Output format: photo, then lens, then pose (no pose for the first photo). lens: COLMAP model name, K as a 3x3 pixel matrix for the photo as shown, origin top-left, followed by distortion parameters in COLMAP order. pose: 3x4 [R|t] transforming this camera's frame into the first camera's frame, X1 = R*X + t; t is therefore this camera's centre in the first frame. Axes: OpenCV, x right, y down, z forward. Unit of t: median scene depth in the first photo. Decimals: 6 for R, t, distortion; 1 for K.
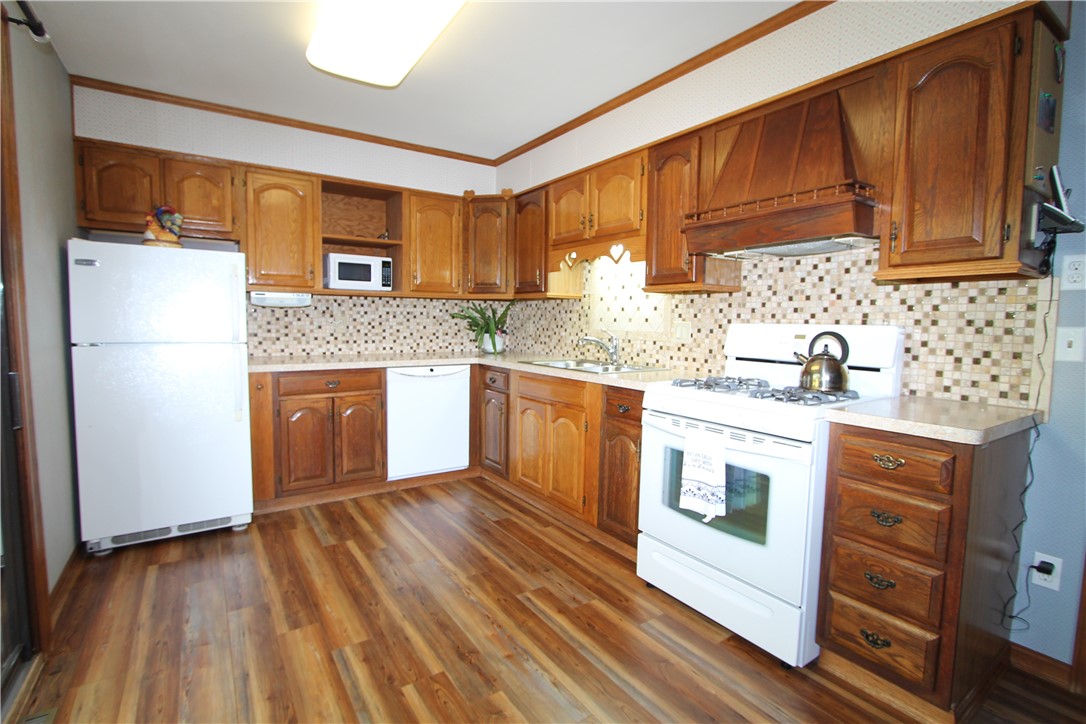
lens RADIAL K [[507.6, 0, 540.8], [0, 507.6, 356.8], [0, 0, 1]] dist [-0.004847, -0.000274]
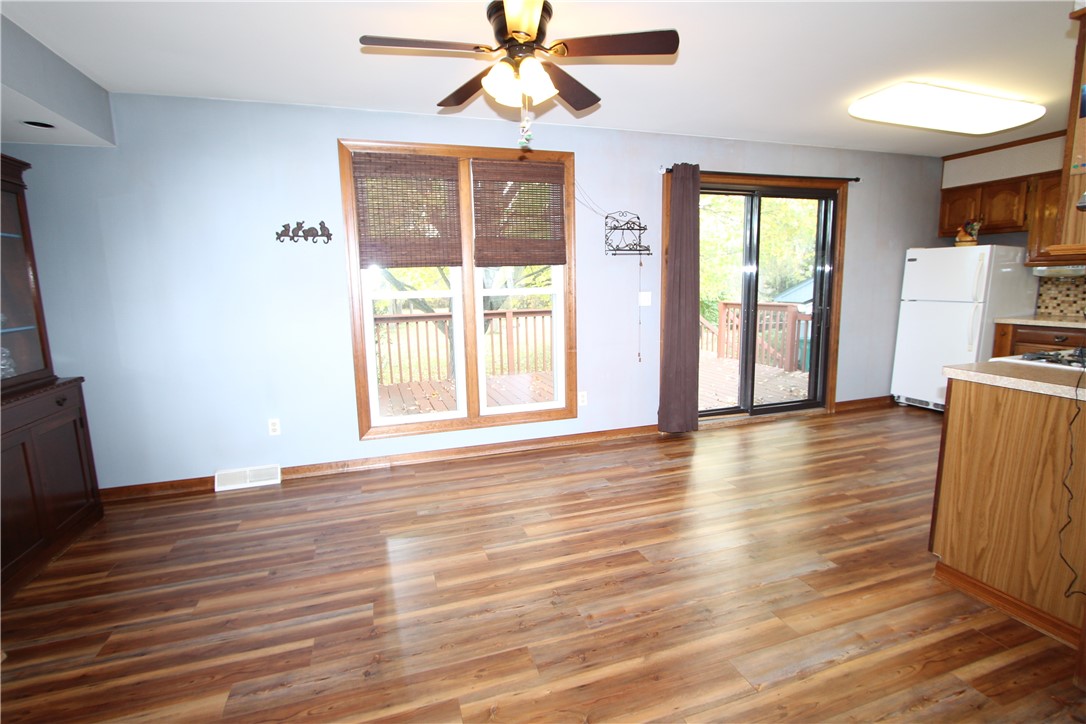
lens RADIAL K [[507.6, 0, 543.7], [0, 507.6, 362.8], [0, 0, 1]] dist [-0.004847, -0.000274]
pose [[-0.261242, 0.144063, -0.954462, 1.106974], [-0.054490, 0.985022, 0.163590, -0.022422], [0.963734, 0.094745, -0.249479, 0.081908]]
